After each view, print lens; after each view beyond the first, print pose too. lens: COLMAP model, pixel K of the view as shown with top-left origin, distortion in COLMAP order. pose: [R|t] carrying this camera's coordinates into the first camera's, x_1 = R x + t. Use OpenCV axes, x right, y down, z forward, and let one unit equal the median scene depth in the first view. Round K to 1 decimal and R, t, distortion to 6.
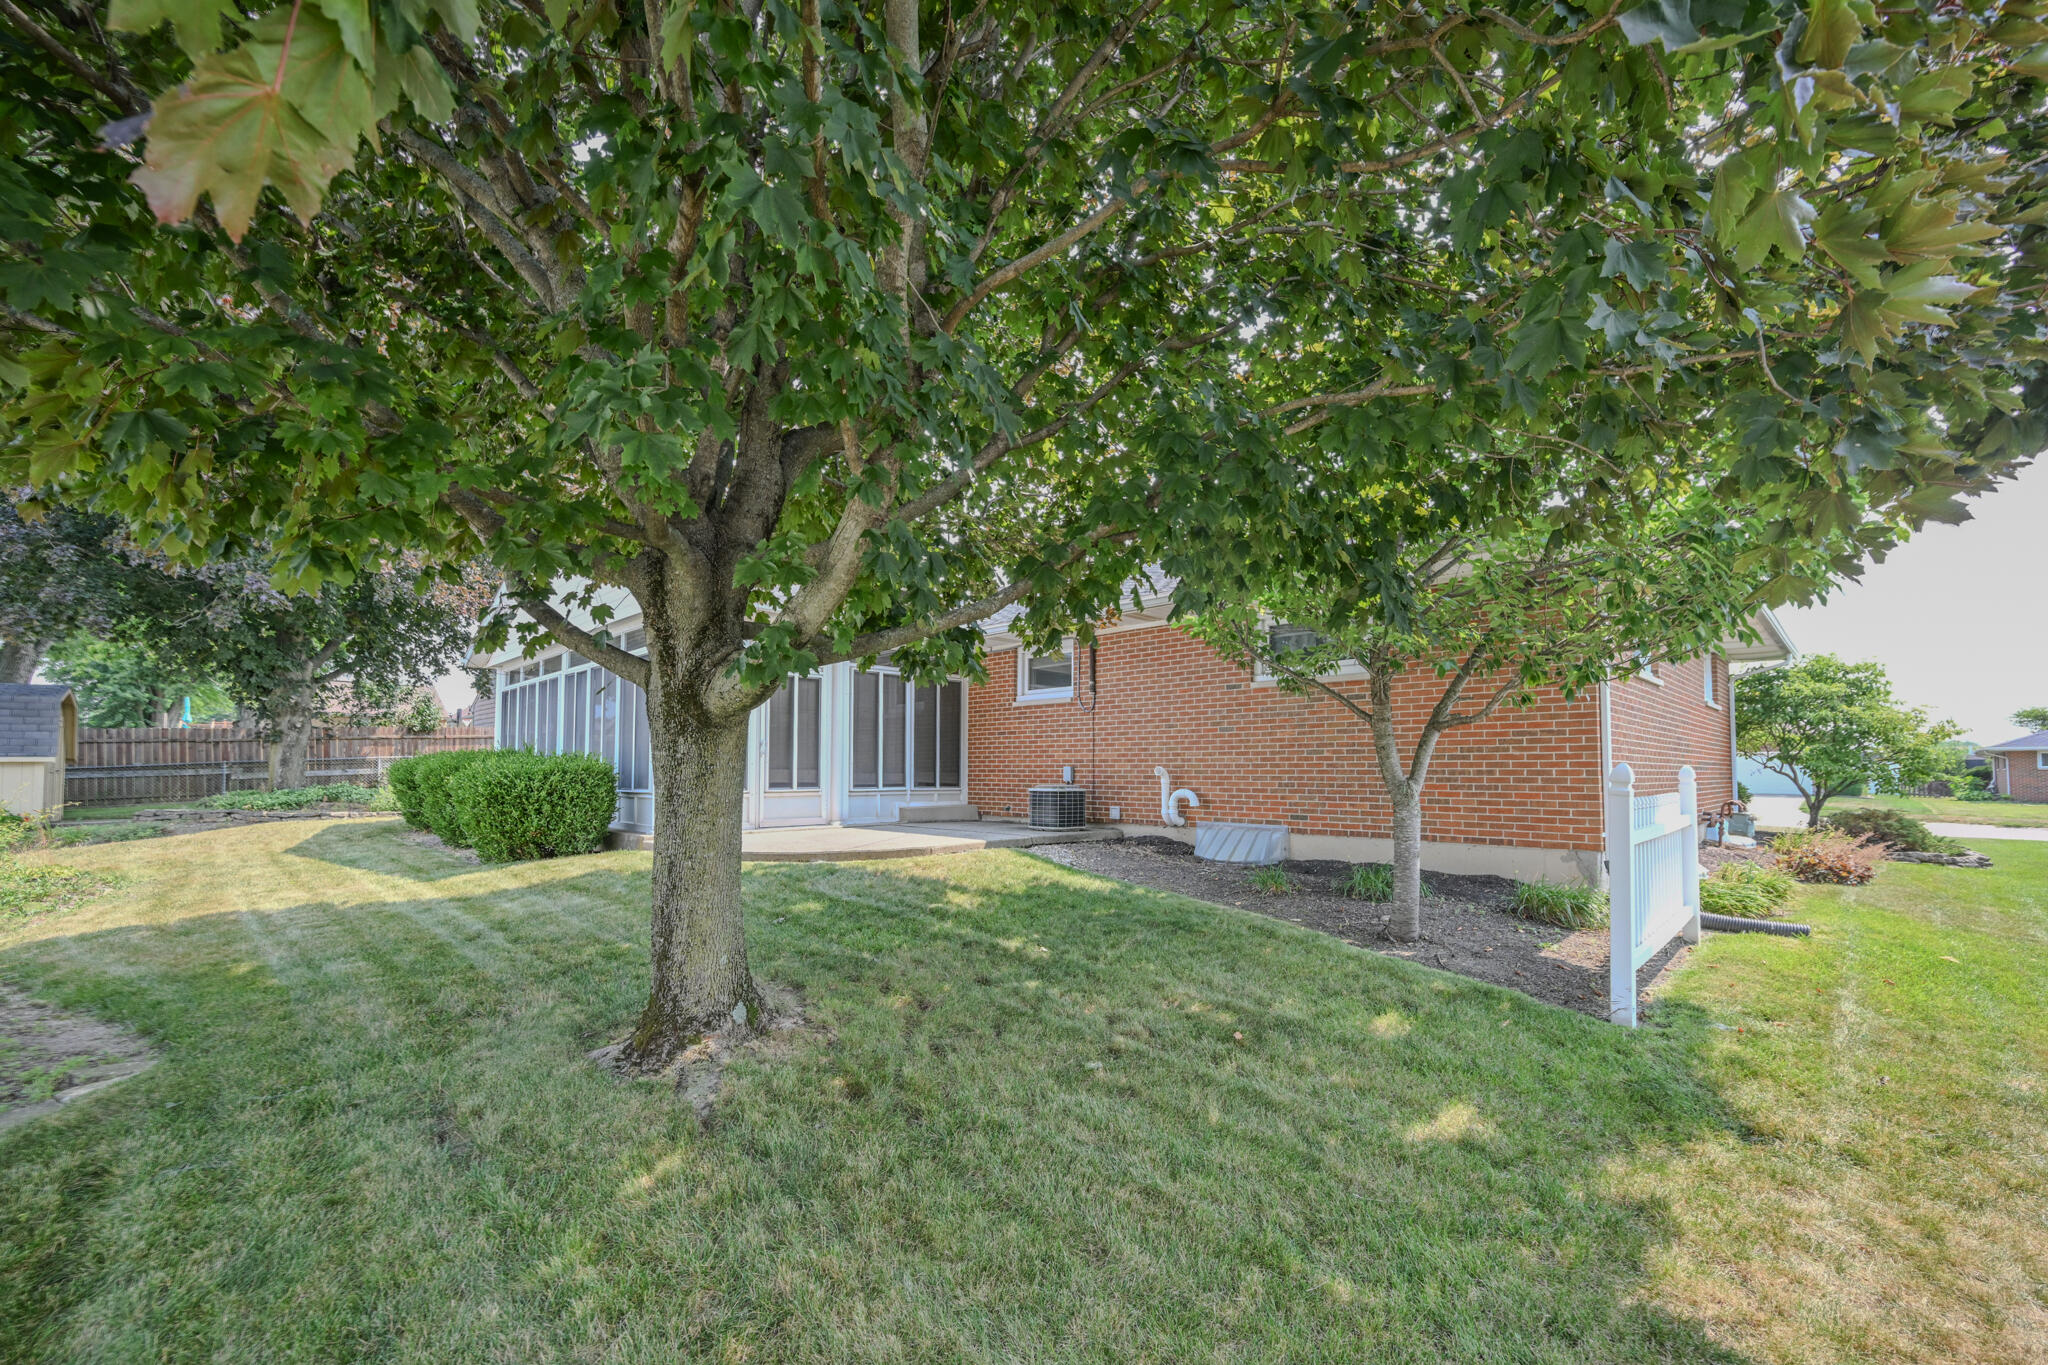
lens RADIAL K [[840.9, 0, 1043.7], [0, 840.9, 741.9], [0, 0, 1]] dist [-0.002364, 0.000361]
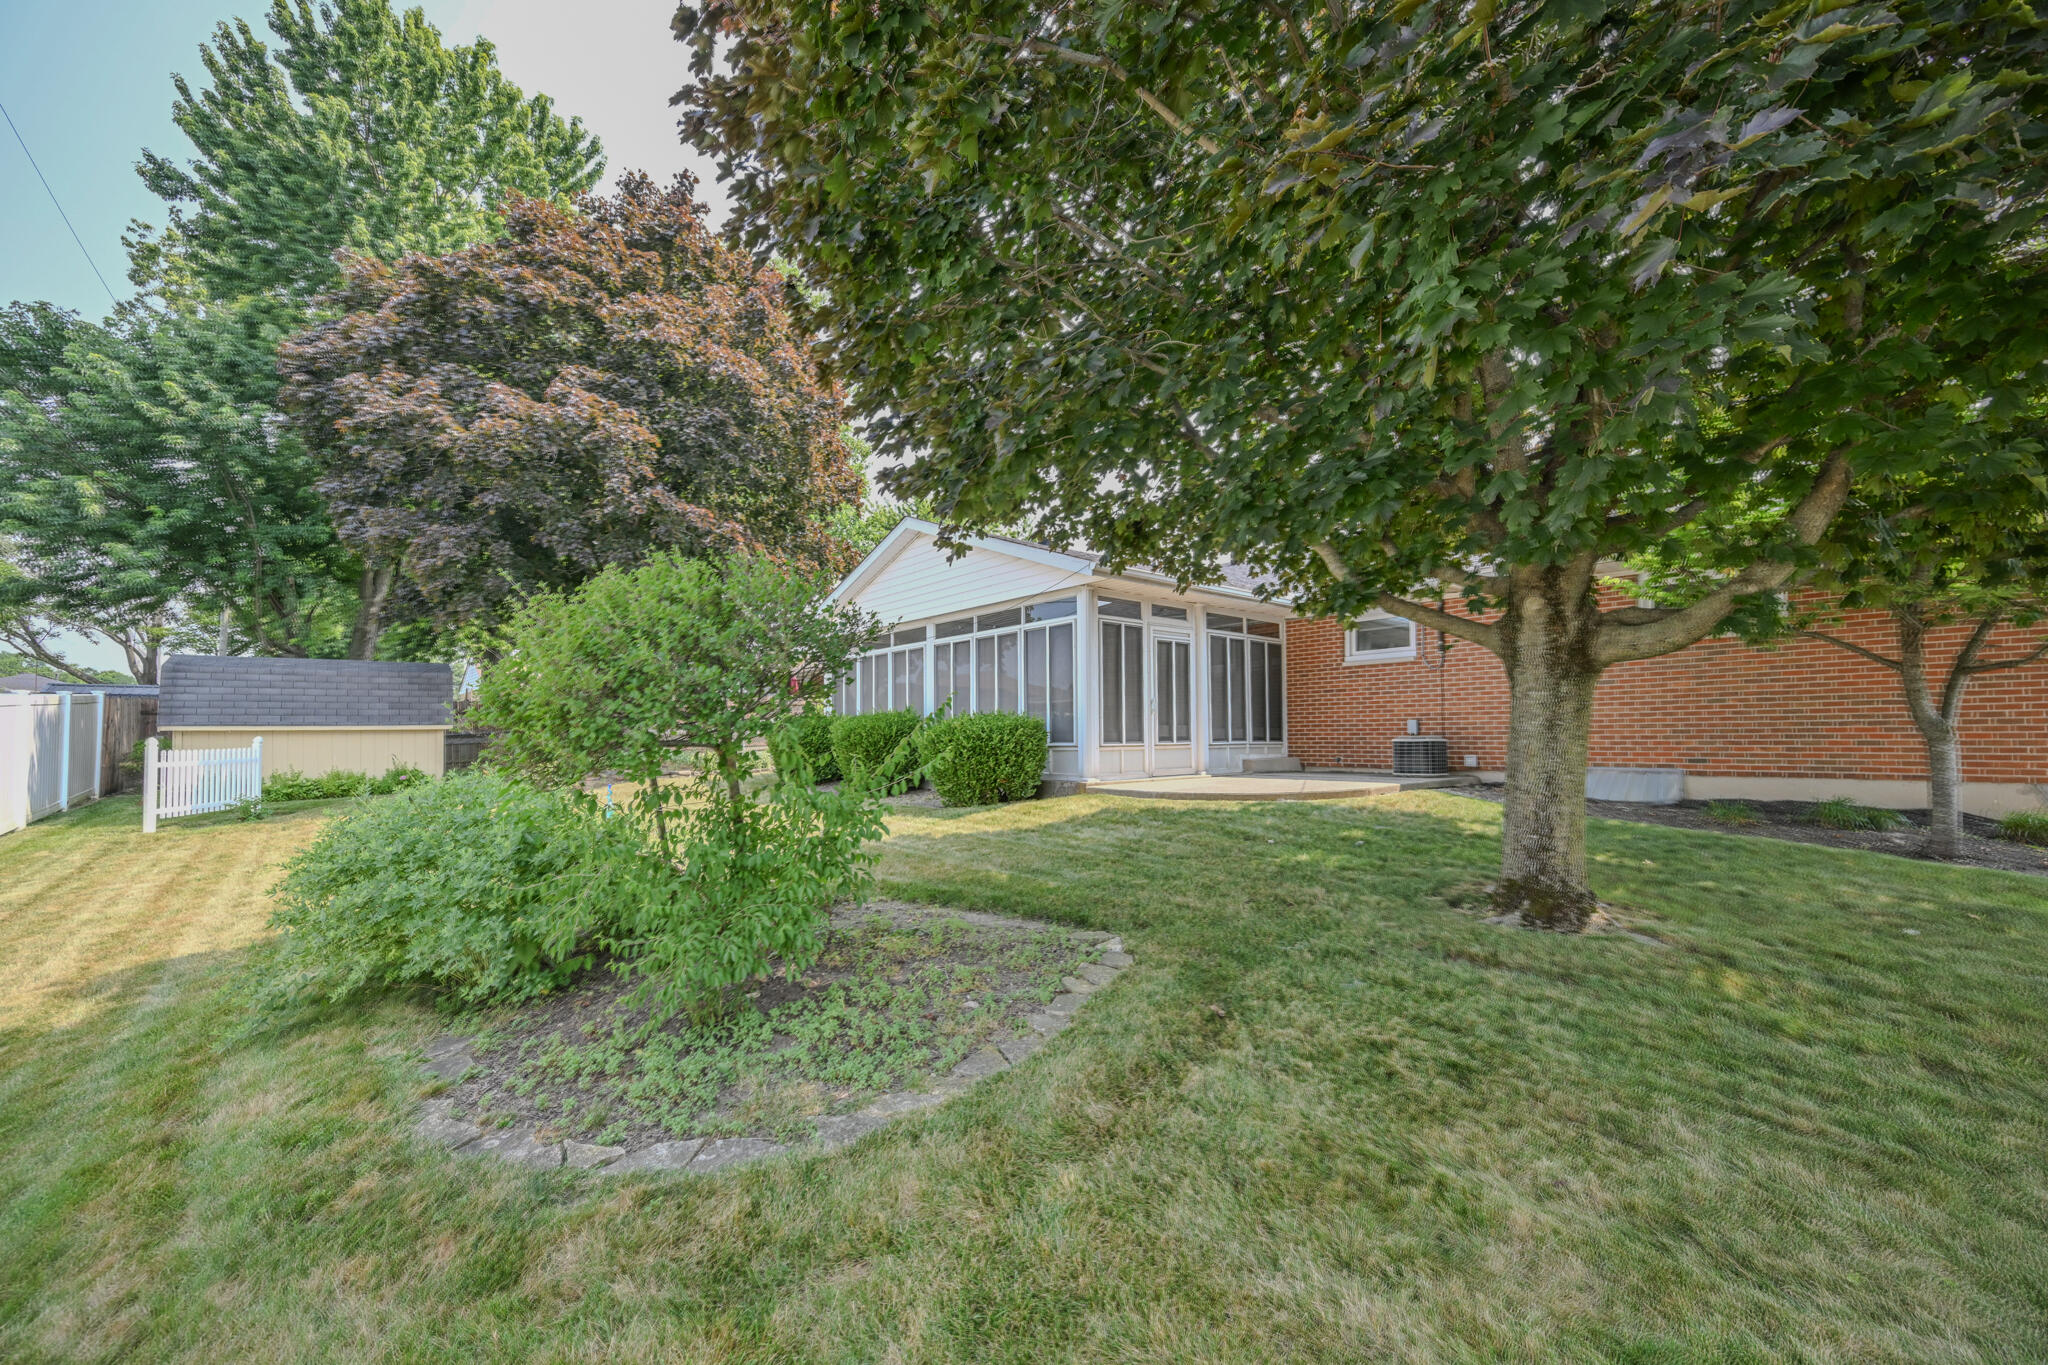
lens RADIAL K [[835.3, 0, 1026.0], [0, 835.3, 729.5], [0, 0, 1]] dist [-0.001313, 0.000110]
pose [[0.997134, -0.011475, -0.074778, -0.290539], [0.013243, 0.999643, 0.023198, 0.007298], [0.074485, -0.024121, 0.996930, -0.087952]]
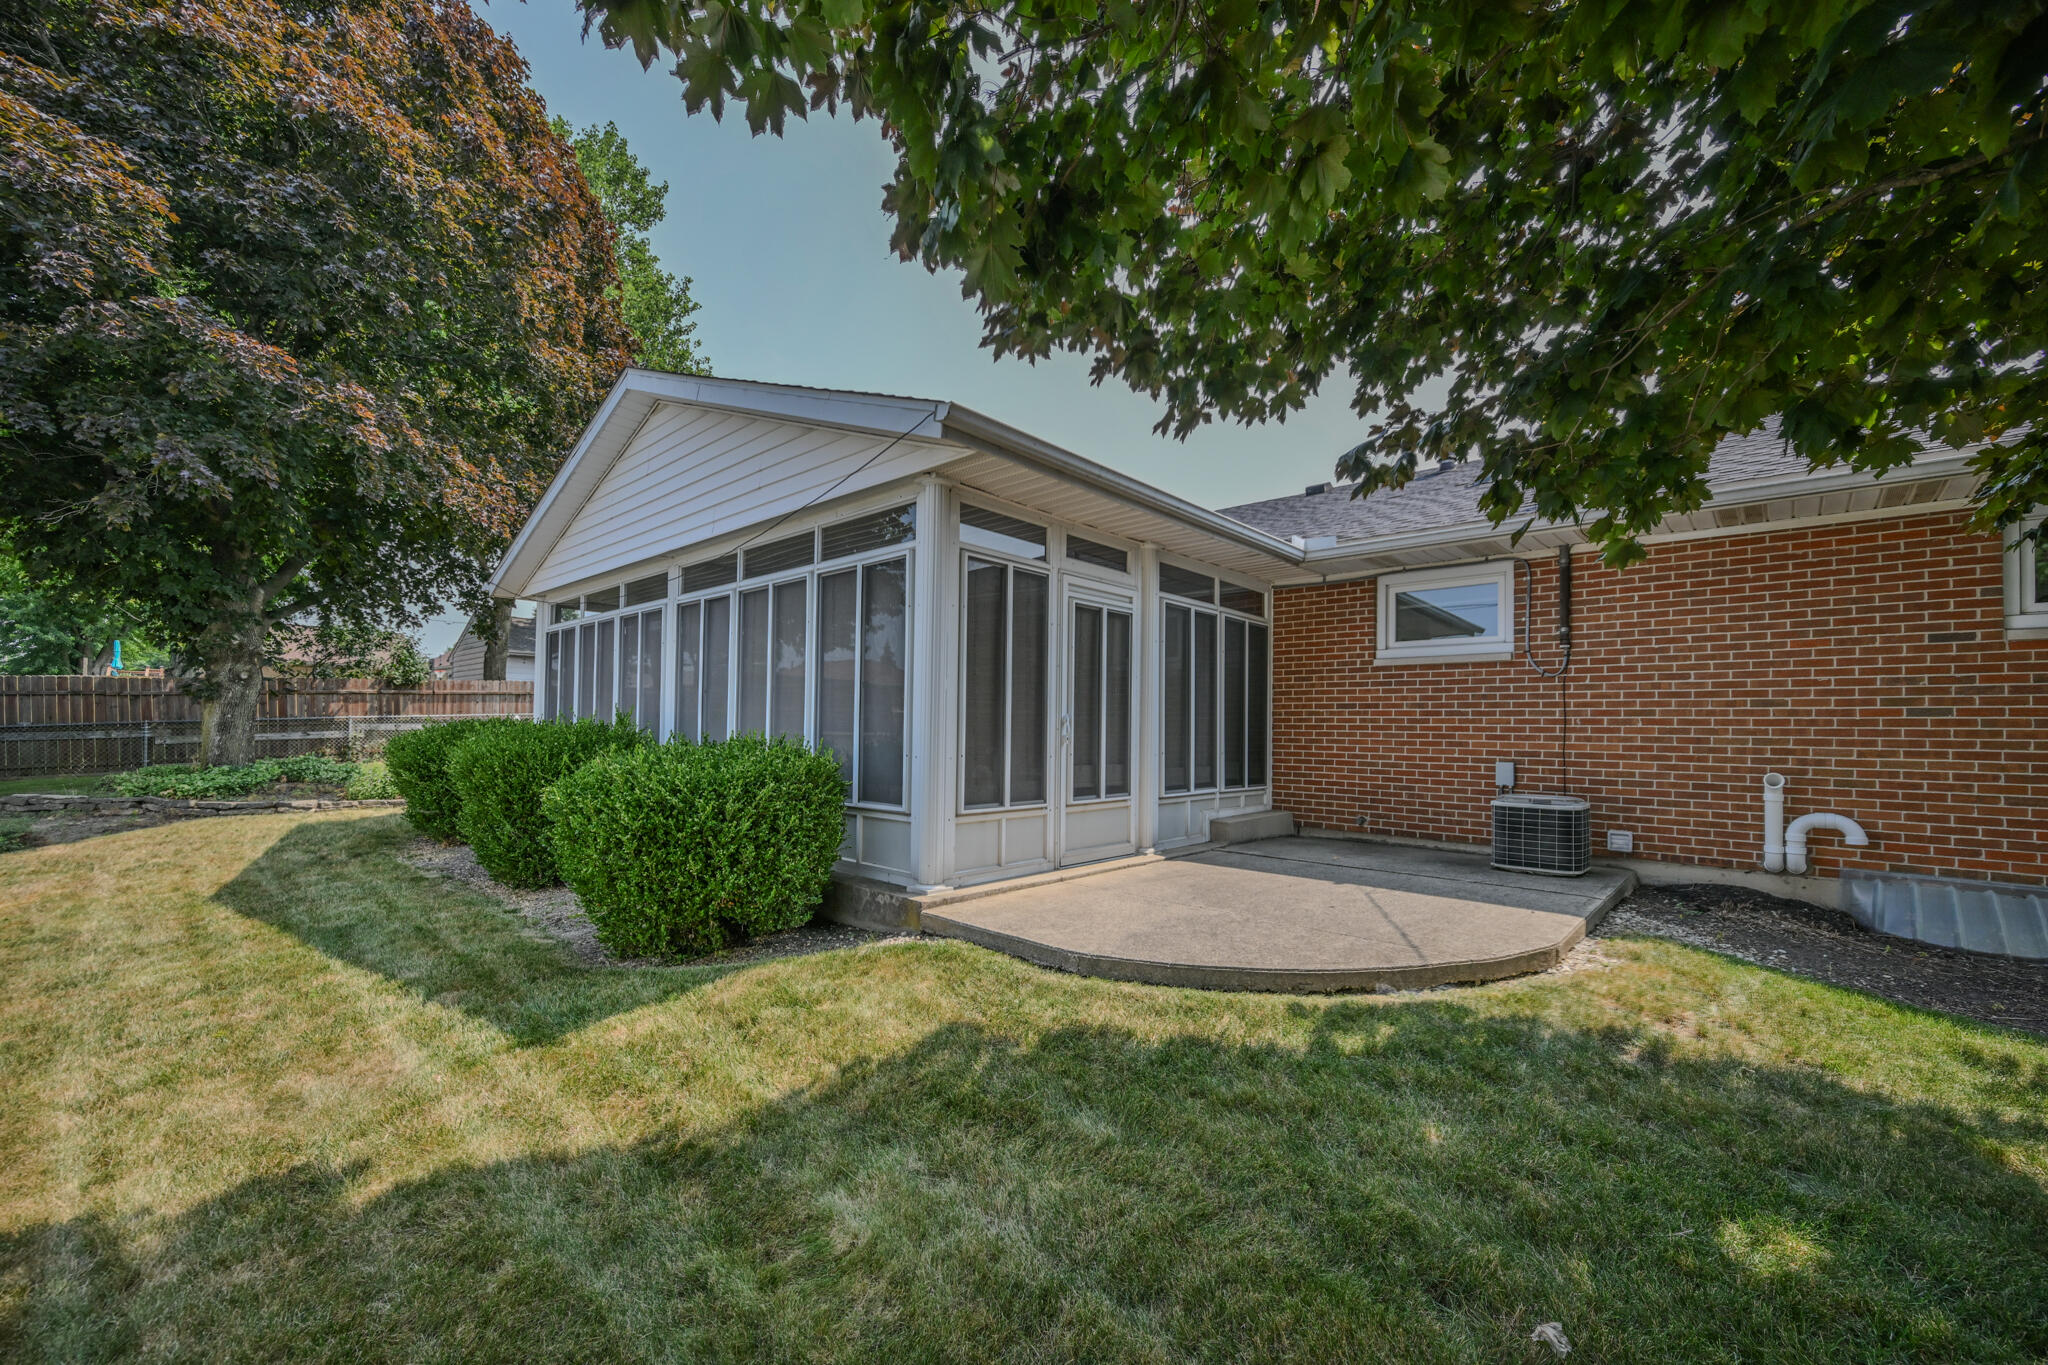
lens RADIAL K [[794.8, 0, 1010.0], [0, 794.8, 717.3], [0, 0, 1]] dist [-0.001740, -0.000374]
pose [[0.999162, 0.013866, 0.038523, -0.271966], [-0.014653, 0.999688, 0.020235, -0.008230], [-0.038230, -0.020782, 0.999053, 0.311561]]
